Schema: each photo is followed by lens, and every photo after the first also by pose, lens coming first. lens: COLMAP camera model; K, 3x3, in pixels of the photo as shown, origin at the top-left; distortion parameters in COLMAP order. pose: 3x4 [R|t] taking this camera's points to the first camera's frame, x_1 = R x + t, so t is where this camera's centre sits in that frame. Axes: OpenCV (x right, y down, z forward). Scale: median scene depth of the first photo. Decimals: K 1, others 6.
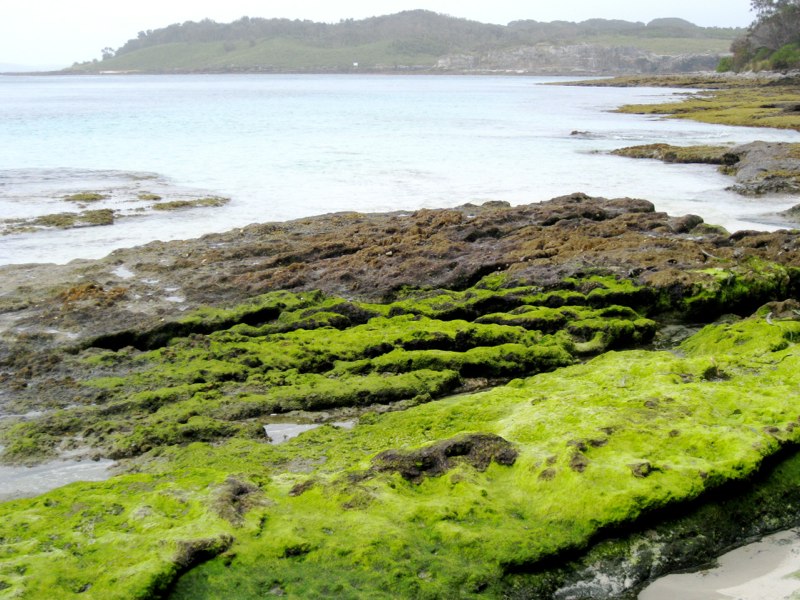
lens RADIAL K [[1372.3, 0, 399.0], [0, 1372.3, 300.2], [0, 0, 1]] dist [-0.148619, 0.000000]
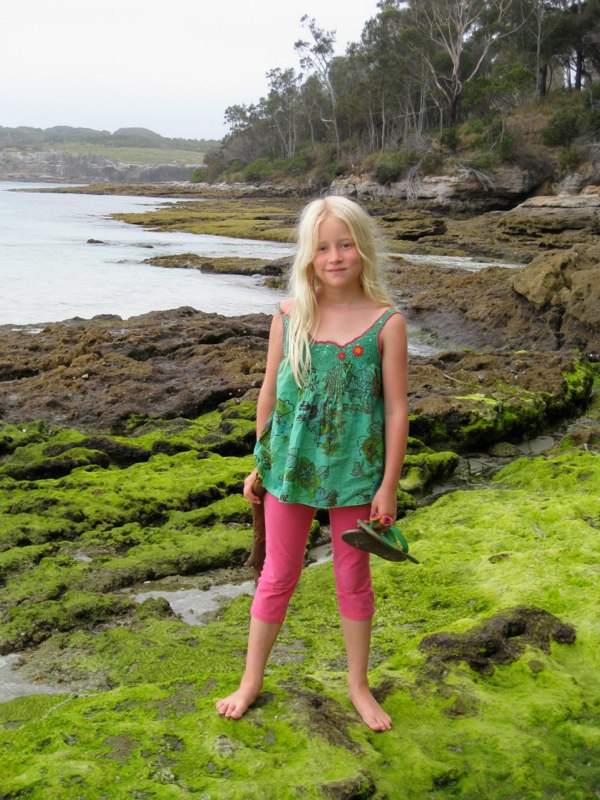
lens RADIAL K [[1372.3, 0, 300.6], [0, 1372.3, 398.6], [0, 0, 1]] dist [-0.148619, 0.000000]
pose [[0.950412, -0.006177, 0.310933, -0.190575], [0.008266, 0.999951, -0.005400, -0.016836], [-0.310884, 0.007703, 0.950417, 0.130446]]
